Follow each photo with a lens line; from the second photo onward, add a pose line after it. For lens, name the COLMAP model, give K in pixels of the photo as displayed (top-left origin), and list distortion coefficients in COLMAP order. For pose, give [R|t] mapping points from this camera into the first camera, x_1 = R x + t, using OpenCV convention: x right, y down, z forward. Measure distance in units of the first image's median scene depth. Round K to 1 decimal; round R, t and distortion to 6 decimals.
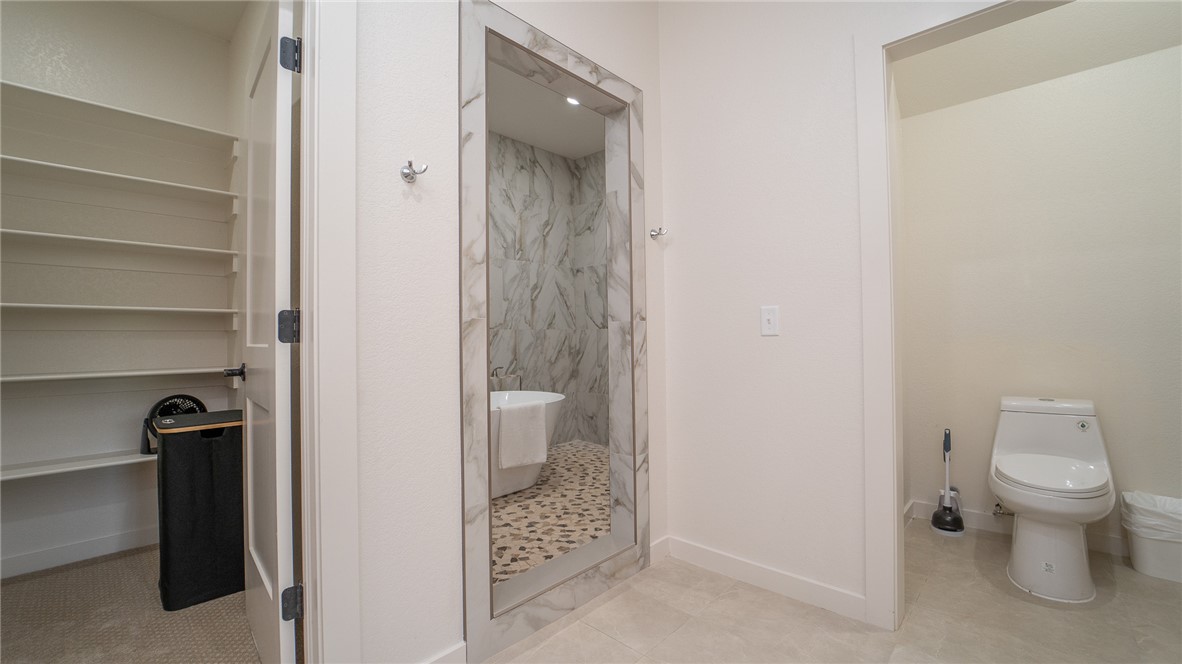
lens RADIAL K [[482.8, 0, 591.0], [0, 482.8, 329.6], [0, 0, 1]] dist [-0.020092, 0.000215]
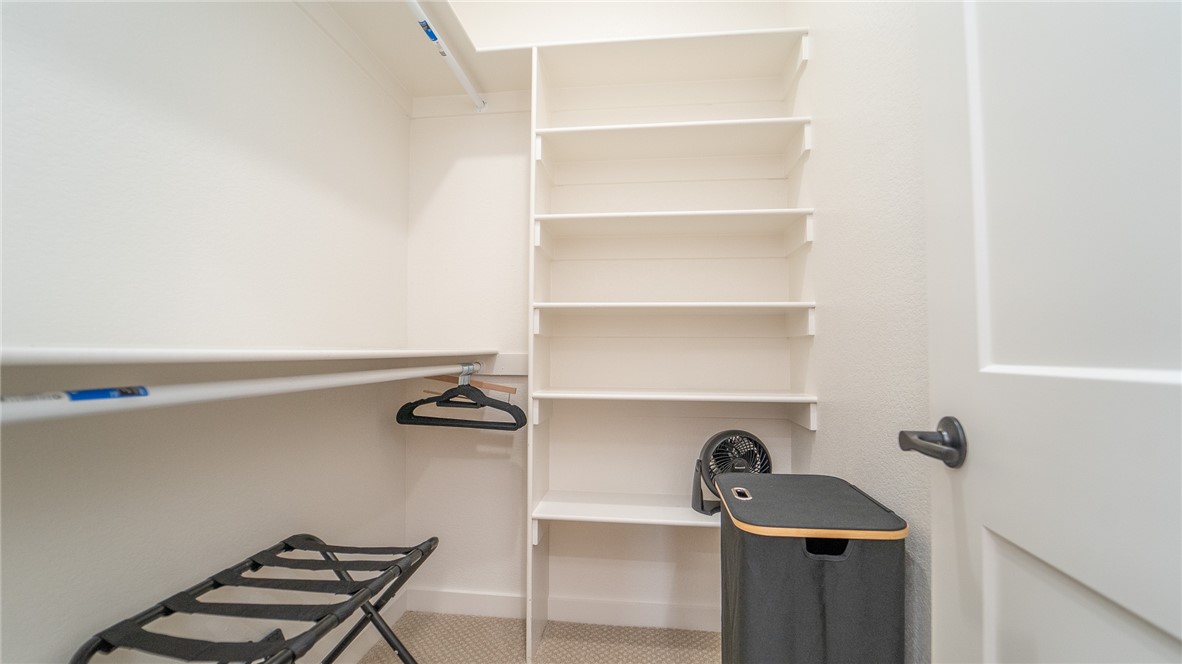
lens RADIAL K [[482.8, 0, 591.0], [0, 482.8, 329.6], [0, 0, 1]] dist [-0.020092, 0.000215]
pose [[0.604136, -0.018924, -0.796657, -0.454778], [-0.000162, 0.999715, -0.023870, 0.009801], [0.796881, 0.014550, 0.603961, 0.430006]]
